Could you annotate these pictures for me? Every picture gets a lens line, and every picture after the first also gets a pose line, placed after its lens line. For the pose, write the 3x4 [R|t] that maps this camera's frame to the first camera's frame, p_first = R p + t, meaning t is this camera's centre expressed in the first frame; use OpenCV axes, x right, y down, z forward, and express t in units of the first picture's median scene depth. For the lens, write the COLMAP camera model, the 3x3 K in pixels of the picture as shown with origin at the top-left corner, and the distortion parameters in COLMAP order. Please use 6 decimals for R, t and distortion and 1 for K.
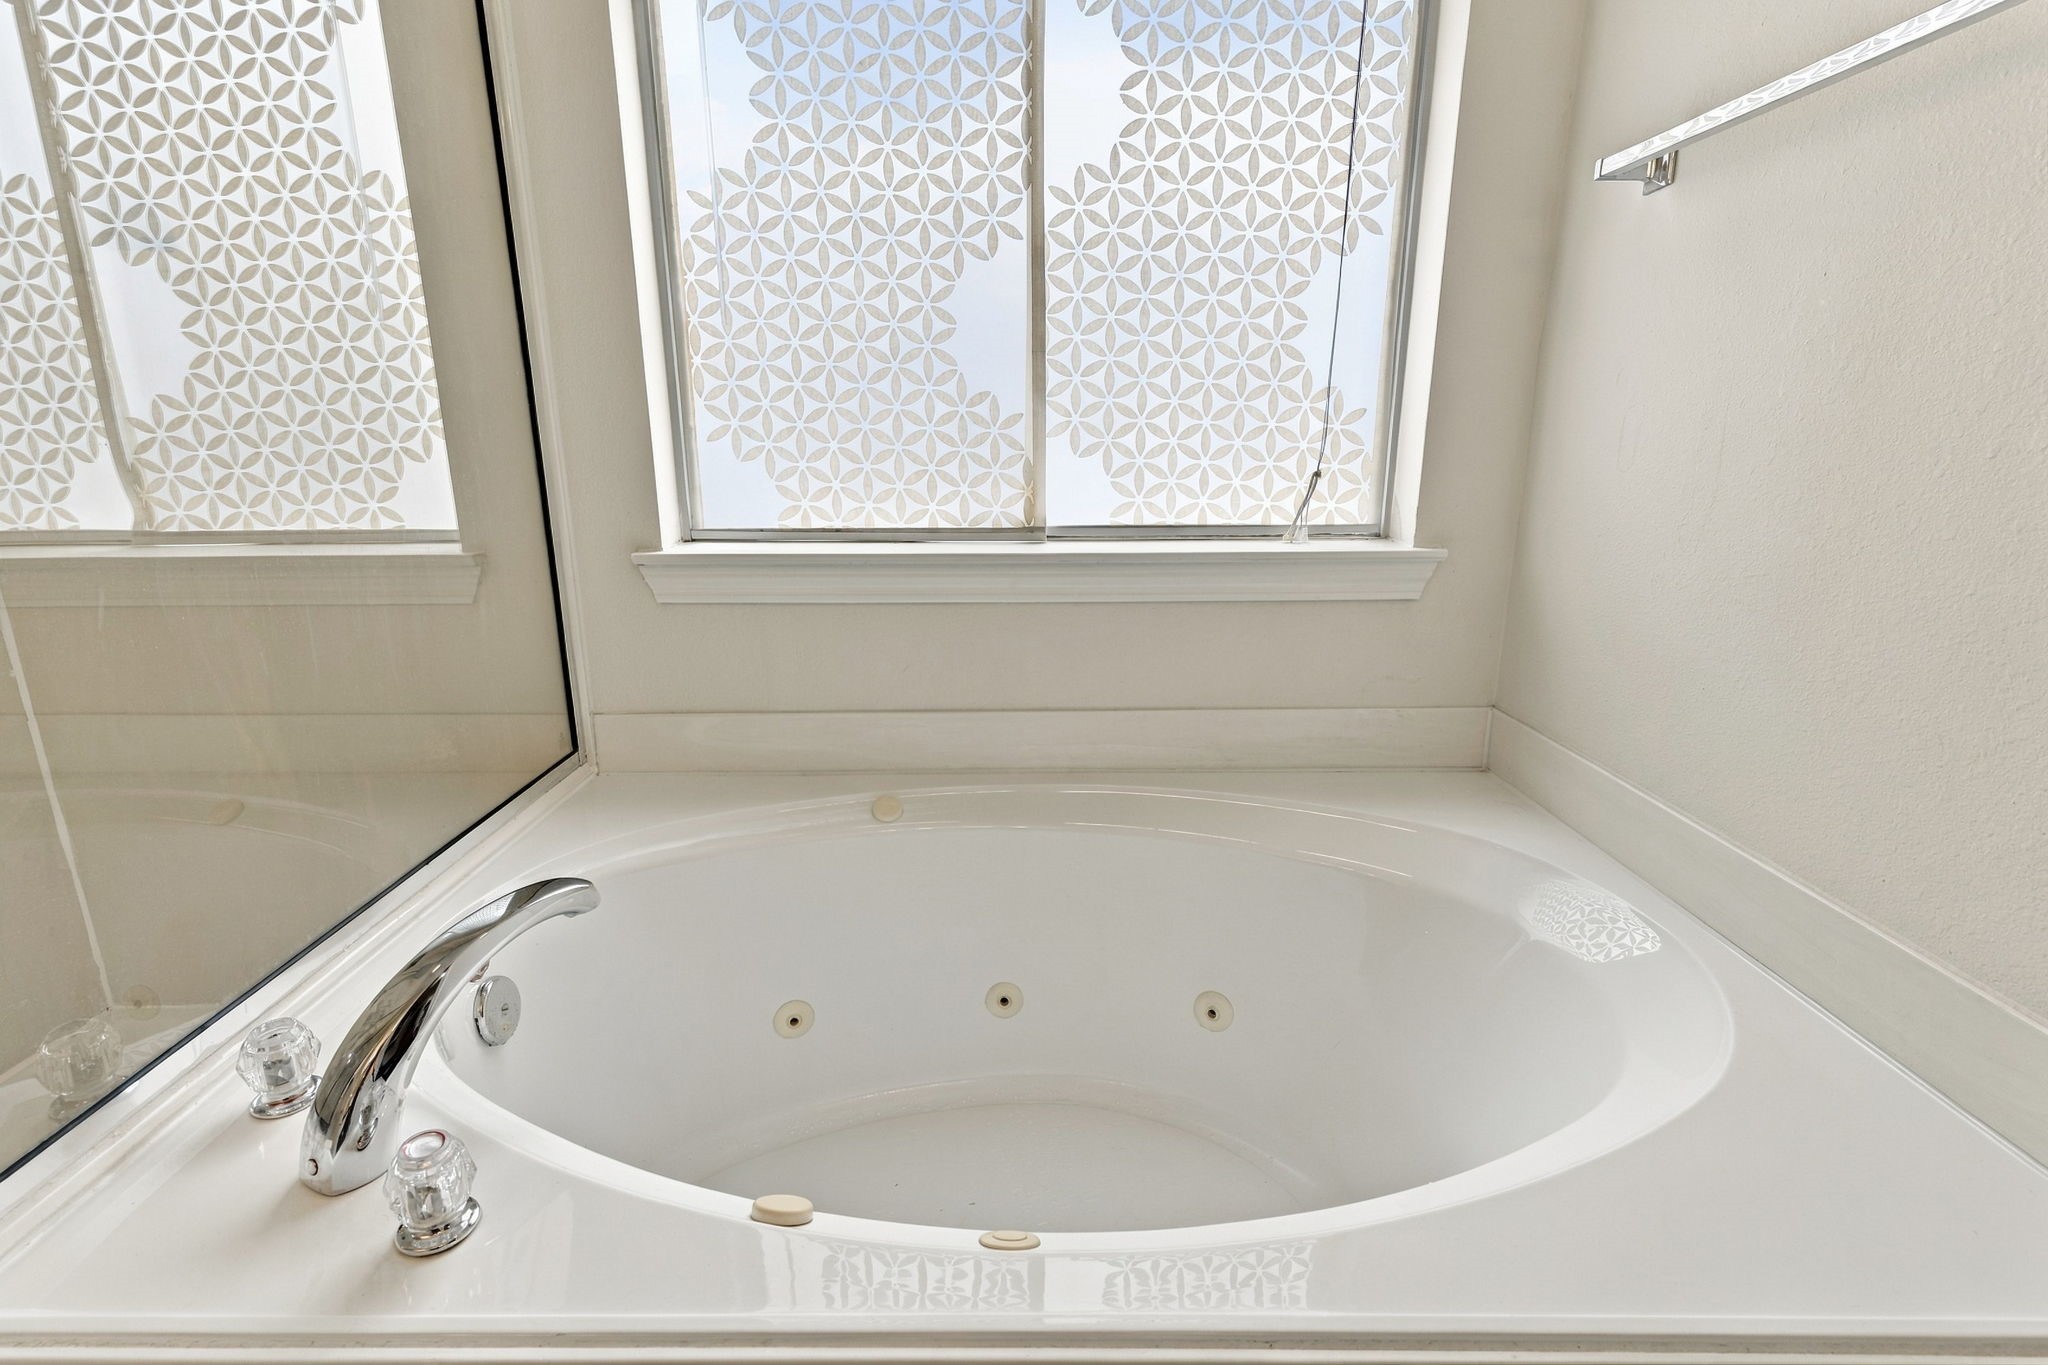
lens RADIAL K [[965.7, 0, 1005.6], [0, 965.7, 680.2], [0, 0, 1]] dist [0.000161, -0.000212]
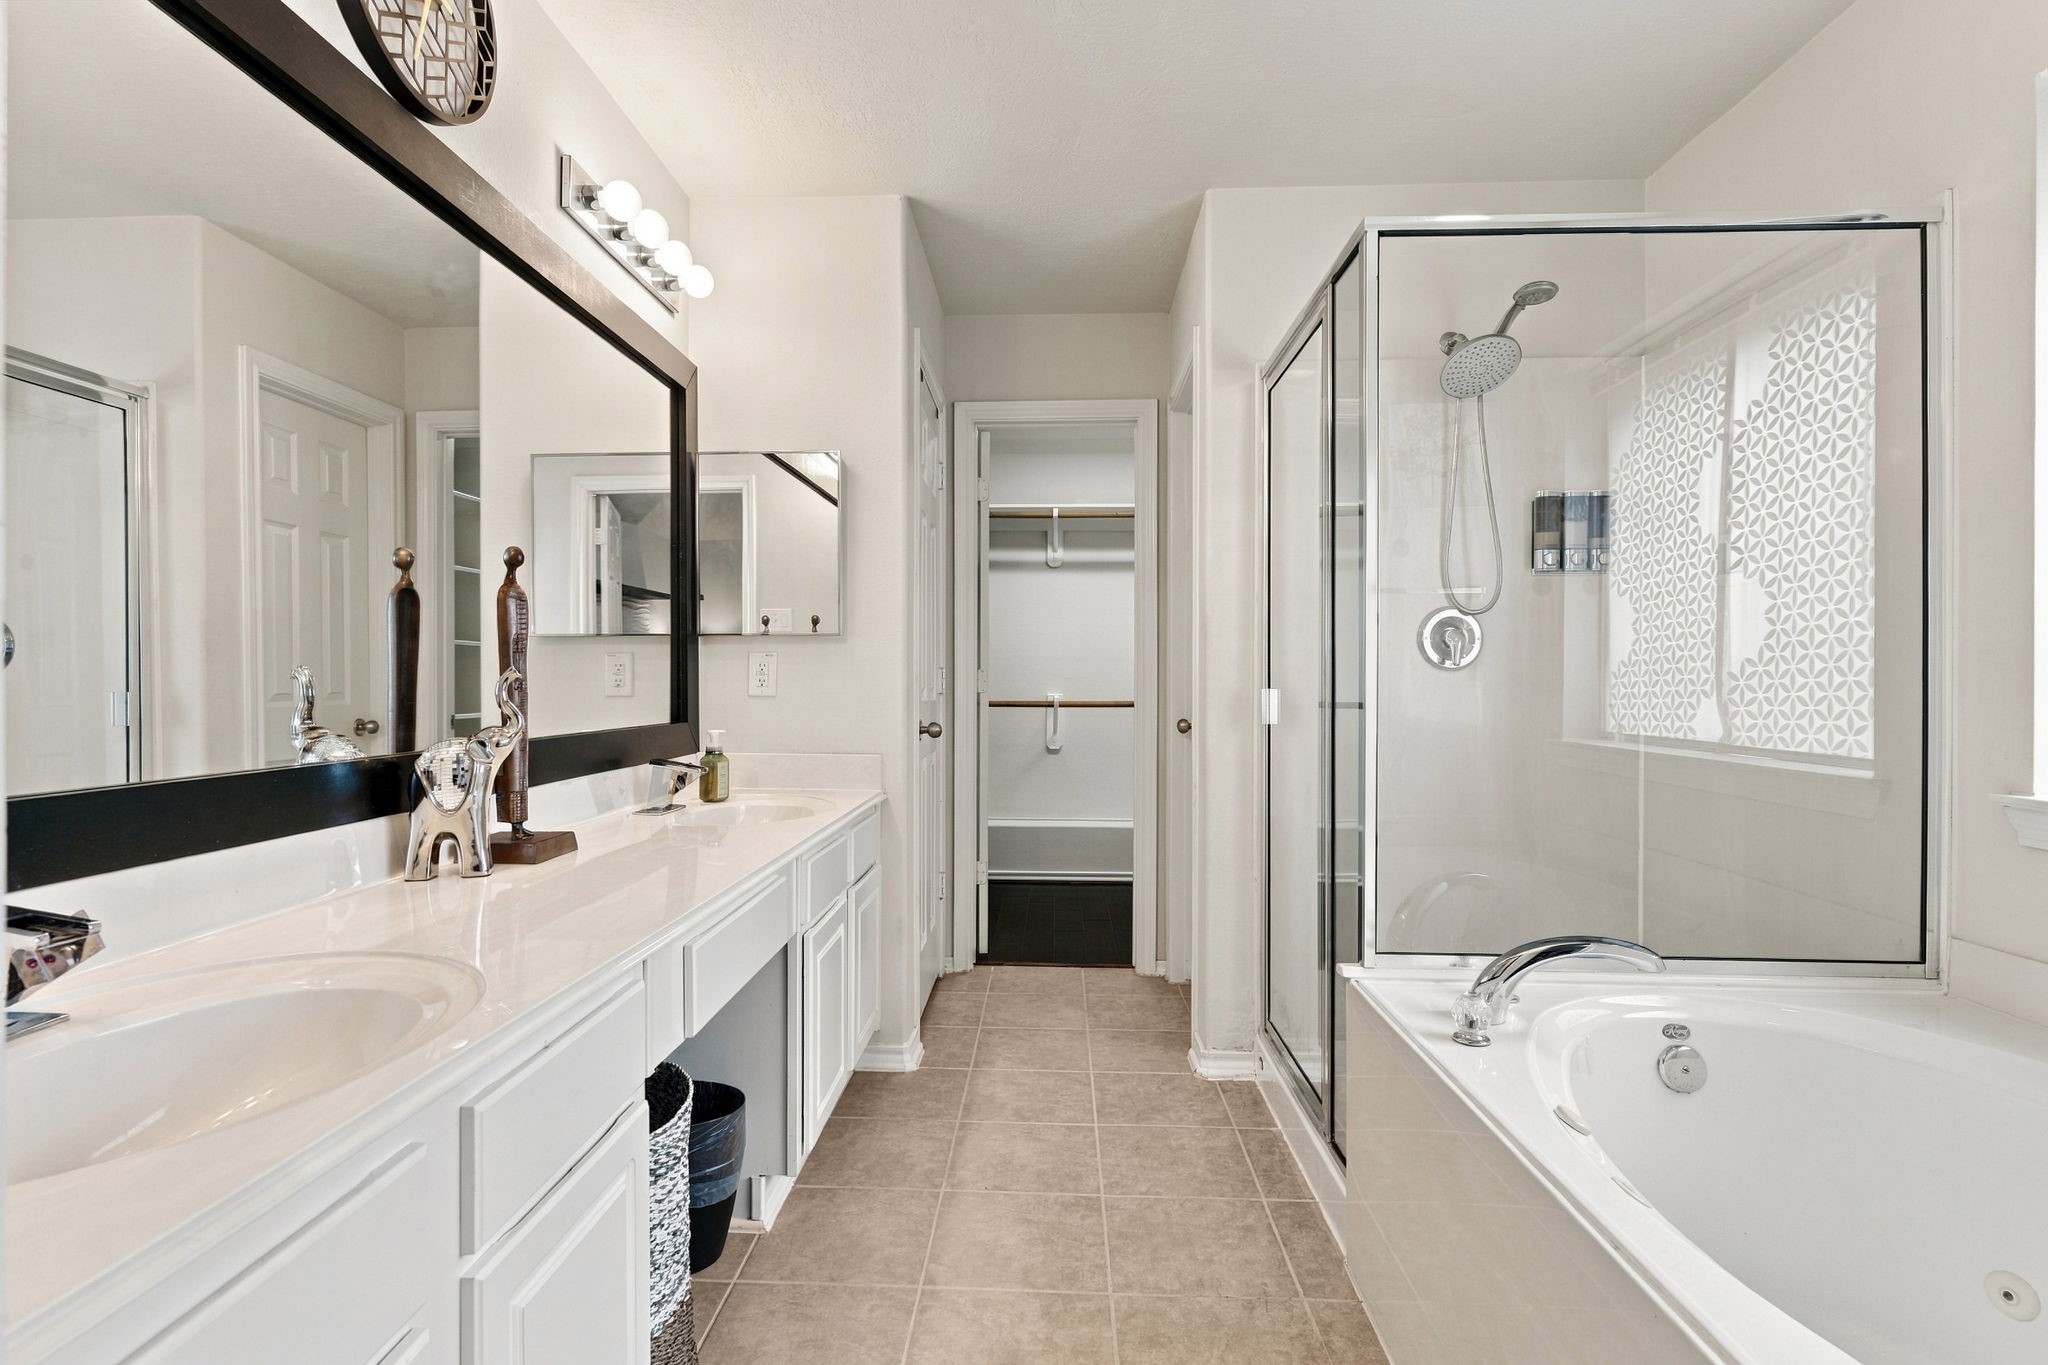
lens RADIAL K [[965.7, 0, 1005.6], [0, 965.7, 680.2], [0, 0, 1]] dist [0.000161, -0.000212]
pose [[-0.055542, 0.009266, -0.998413, 0.709421], [-0.256801, 0.966184, 0.023253, 0.004000], [0.964867, 0.257686, -0.051284, -0.041020]]
